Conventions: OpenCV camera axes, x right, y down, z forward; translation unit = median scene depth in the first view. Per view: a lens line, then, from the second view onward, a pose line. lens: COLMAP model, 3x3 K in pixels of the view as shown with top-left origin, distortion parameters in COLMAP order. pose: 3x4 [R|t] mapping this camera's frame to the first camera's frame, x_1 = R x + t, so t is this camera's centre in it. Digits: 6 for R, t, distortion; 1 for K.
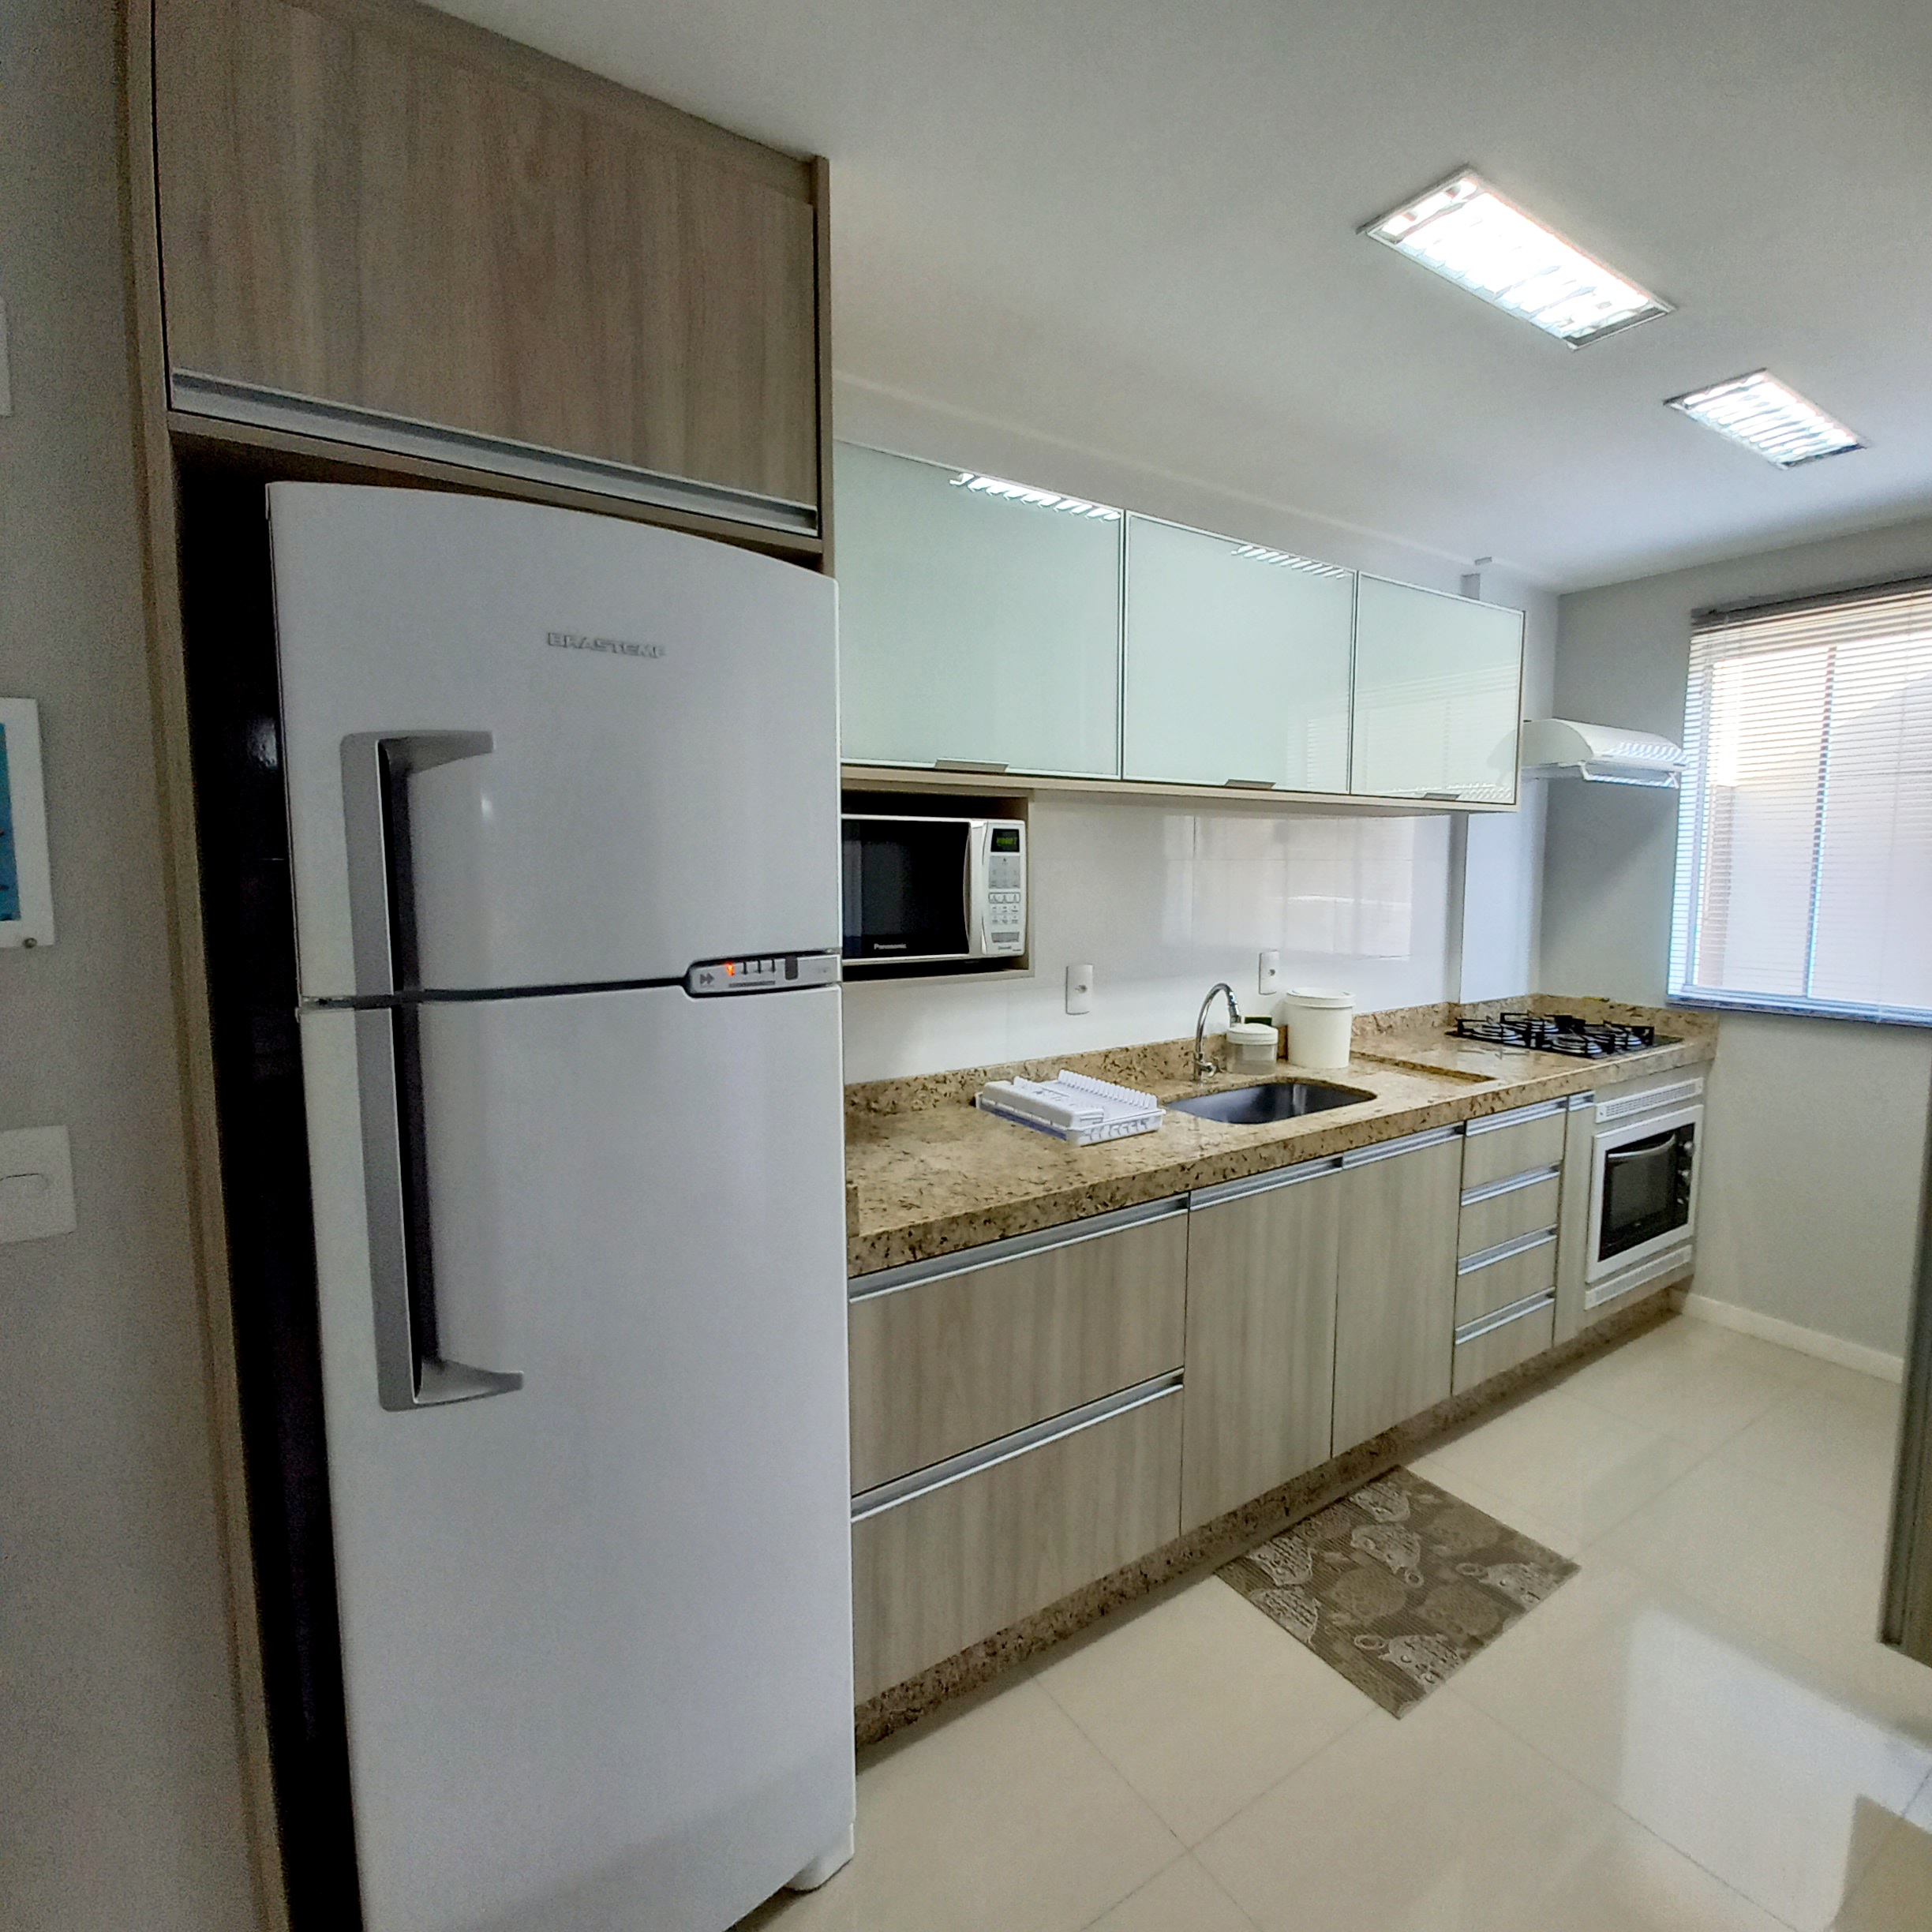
lens RADIAL K [[1000.2, 0, 966.0], [0, 1000.2, 966.0], [0, 0, 1]] dist [0.000432, 0.000073]
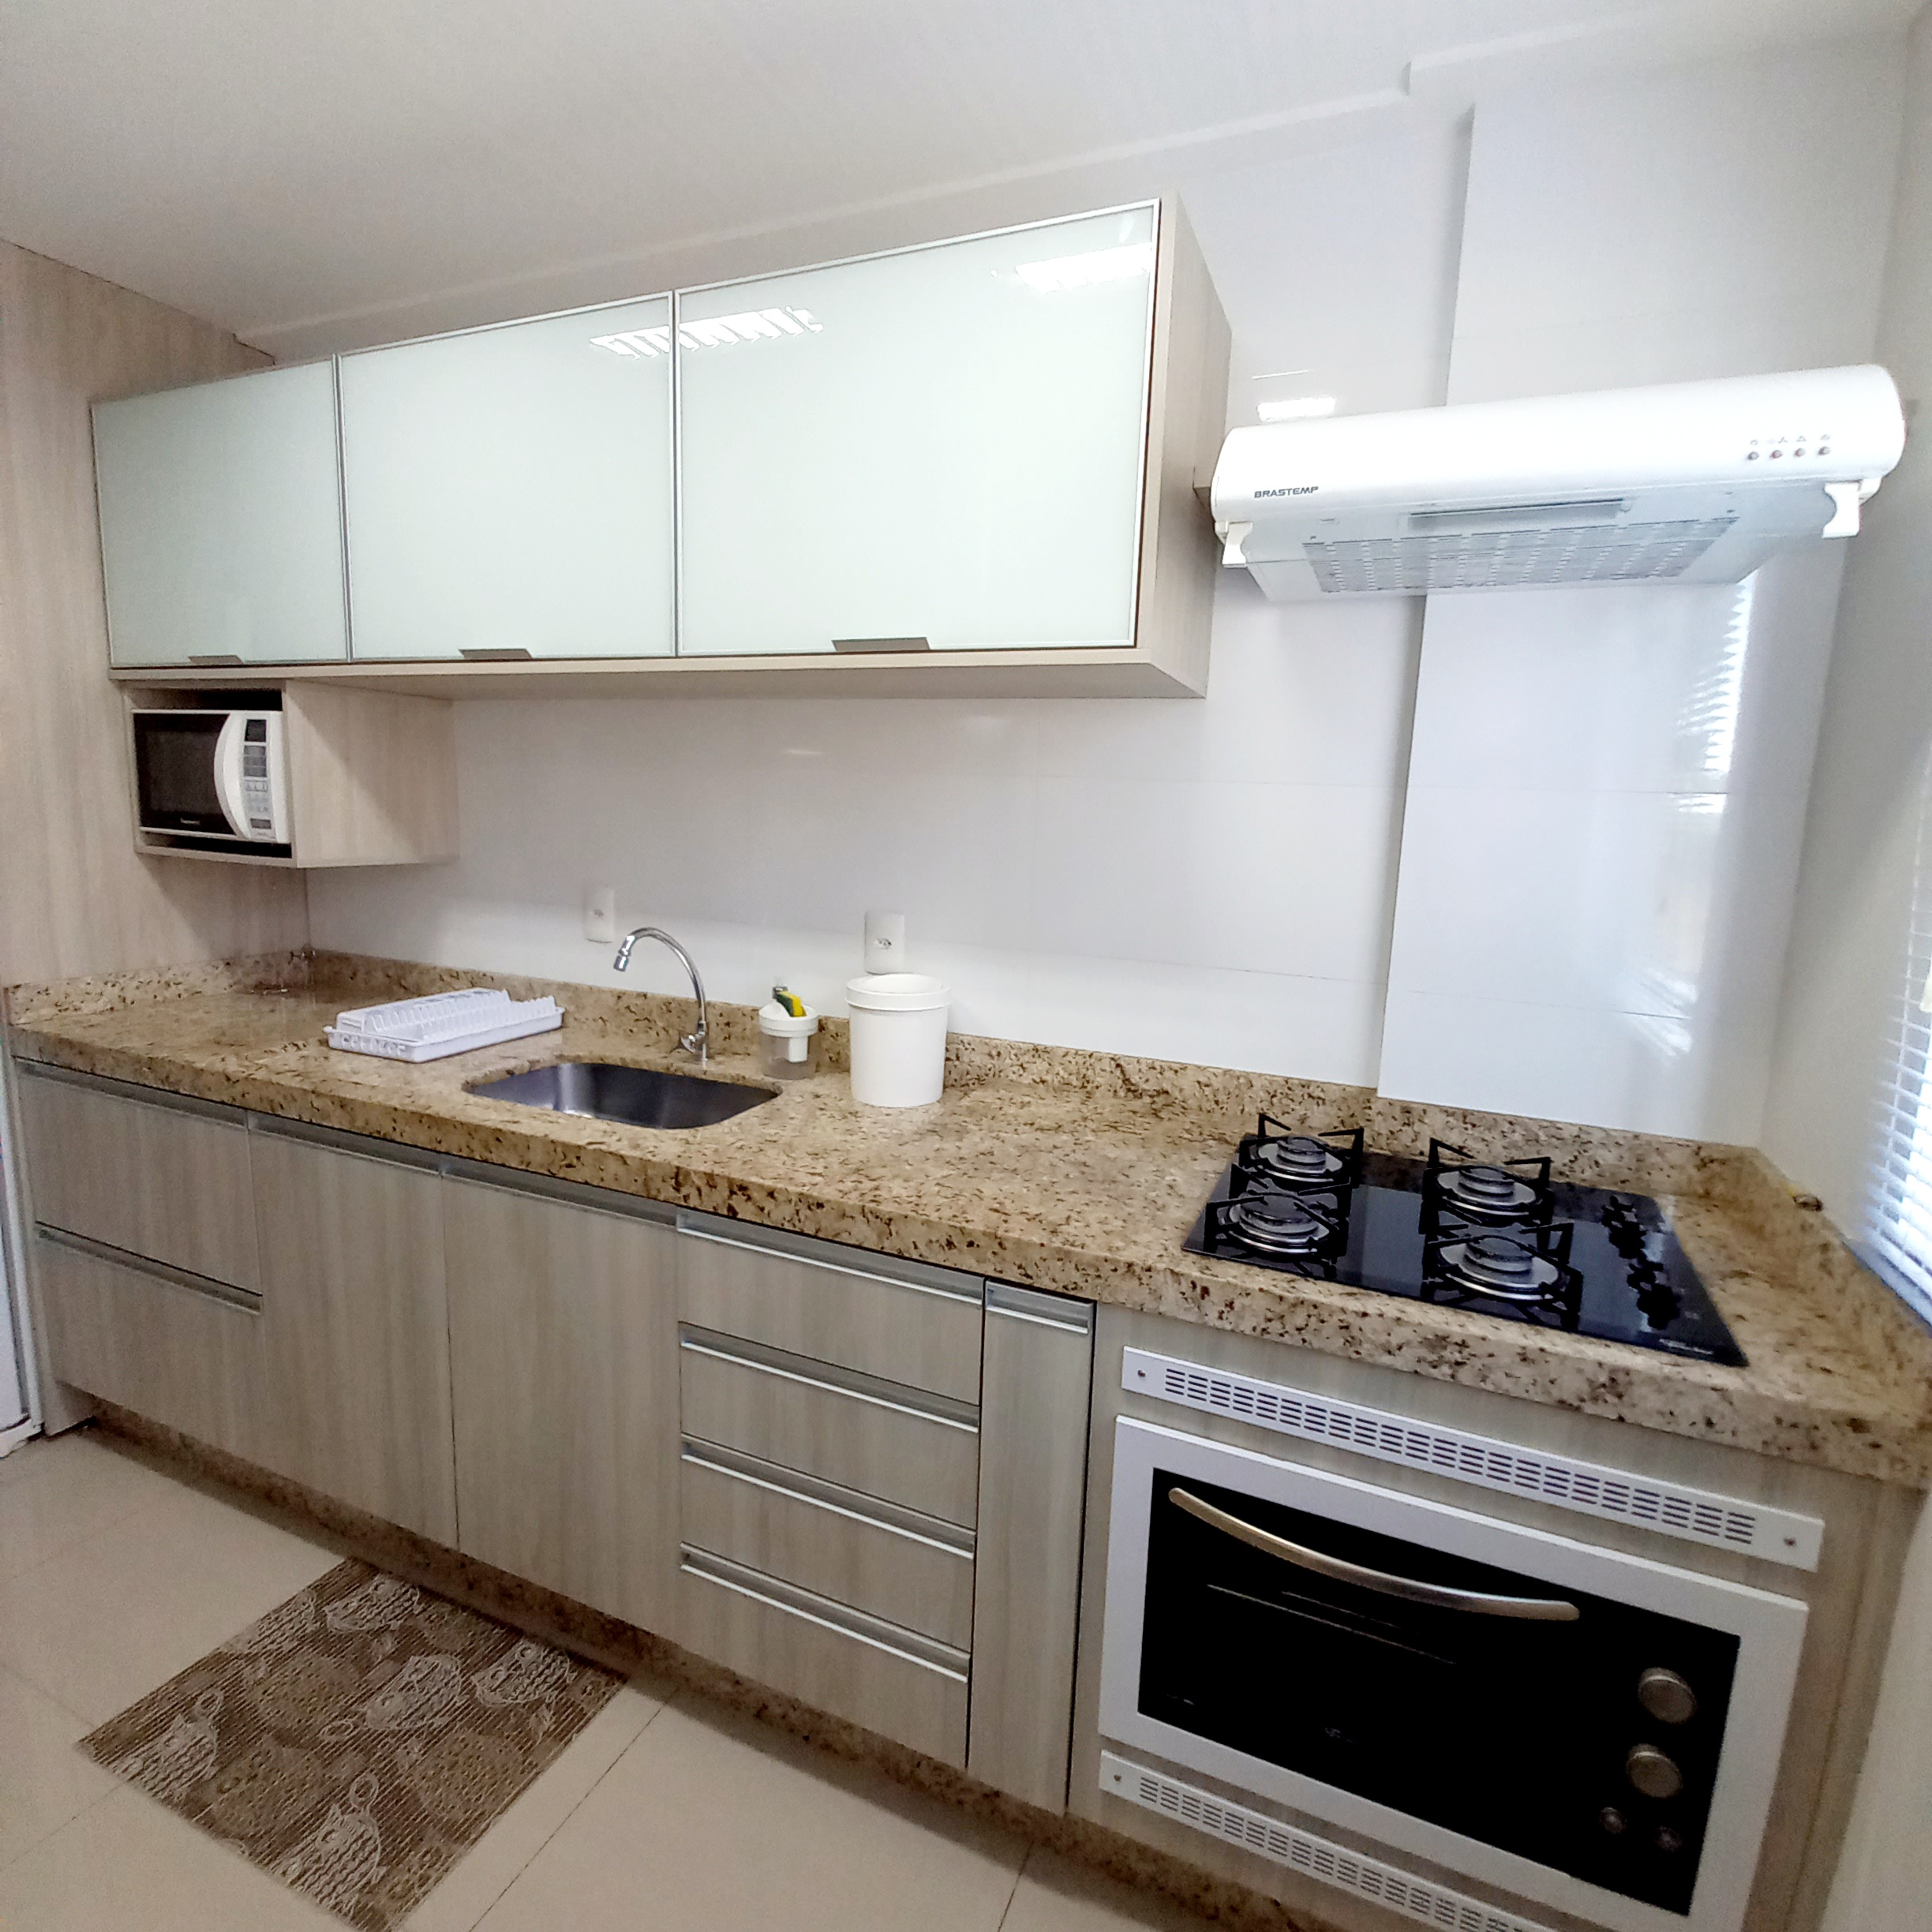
lens RADIAL K [[1009.2, 0, 999.6], [0, 1009.2, 950.7], [0, 0, 1]] dist [-0.000619, -0.001628]
pose [[0.564989, 0.144983, -0.812261, 1.198842], [-0.123285, 0.988224, 0.090637, -0.078417], [0.815836, 0.048930, 0.576210, 0.909548]]
